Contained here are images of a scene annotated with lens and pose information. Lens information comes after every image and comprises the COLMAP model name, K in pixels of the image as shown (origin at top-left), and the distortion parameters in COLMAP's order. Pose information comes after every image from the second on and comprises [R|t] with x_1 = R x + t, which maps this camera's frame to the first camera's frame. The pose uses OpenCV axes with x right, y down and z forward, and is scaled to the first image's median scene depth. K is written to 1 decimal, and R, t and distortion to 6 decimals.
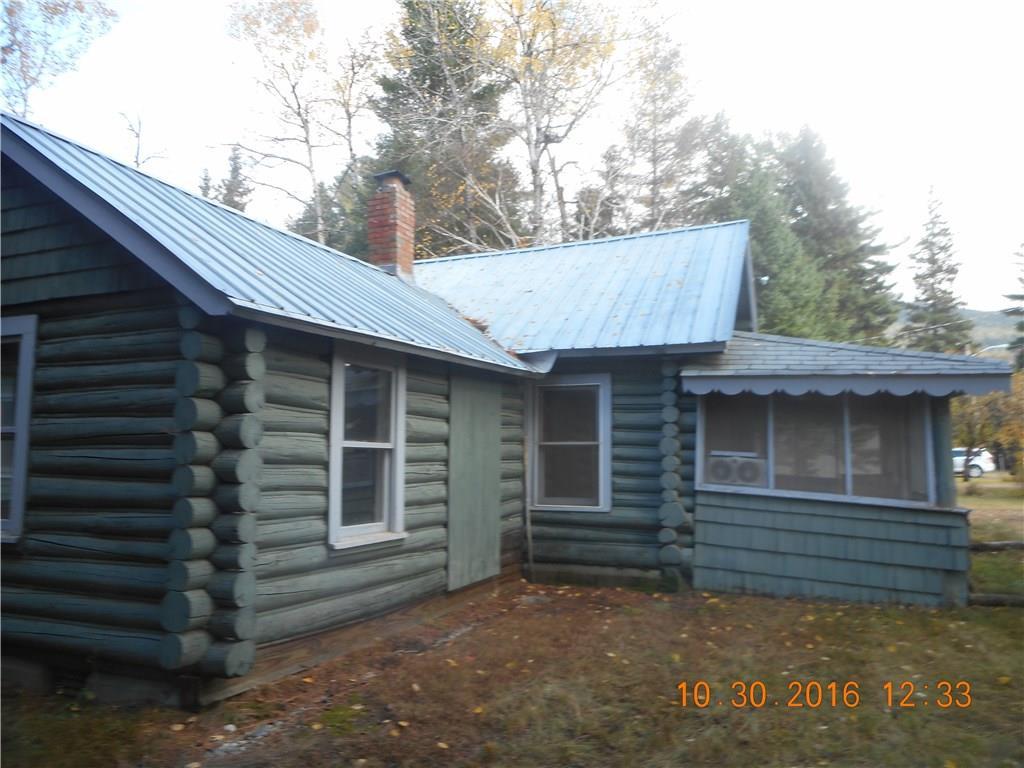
lens RADIAL K [[773.6, 0, 505.3], [0, 773.6, 378.6], [0, 0, 1]] dist [-0.015369, -0.004319]
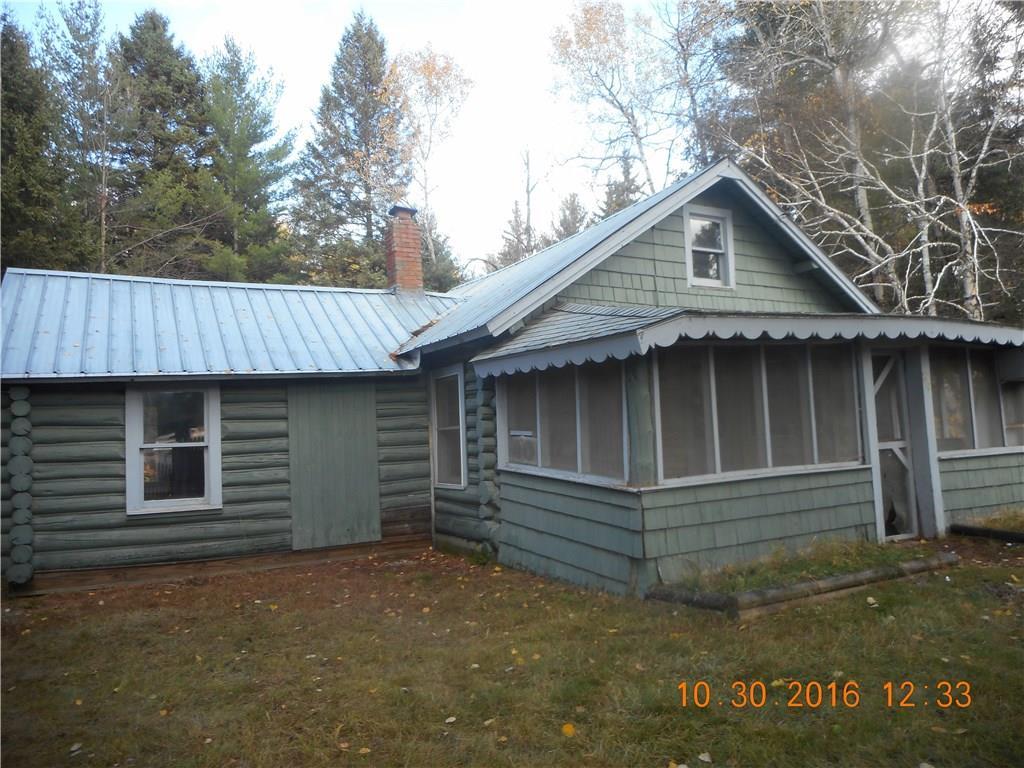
lens RADIAL K [[773.6, 0, 509.8], [0, 773.6, 378.4], [0, 0, 1]] dist [-0.015369, -0.004319]
pose [[0.763552, -0.090381, -0.639391, 0.997509], [0.113190, 0.993559, -0.005274, 0.031513], [0.635749, -0.068346, 0.768864, 0.228941]]
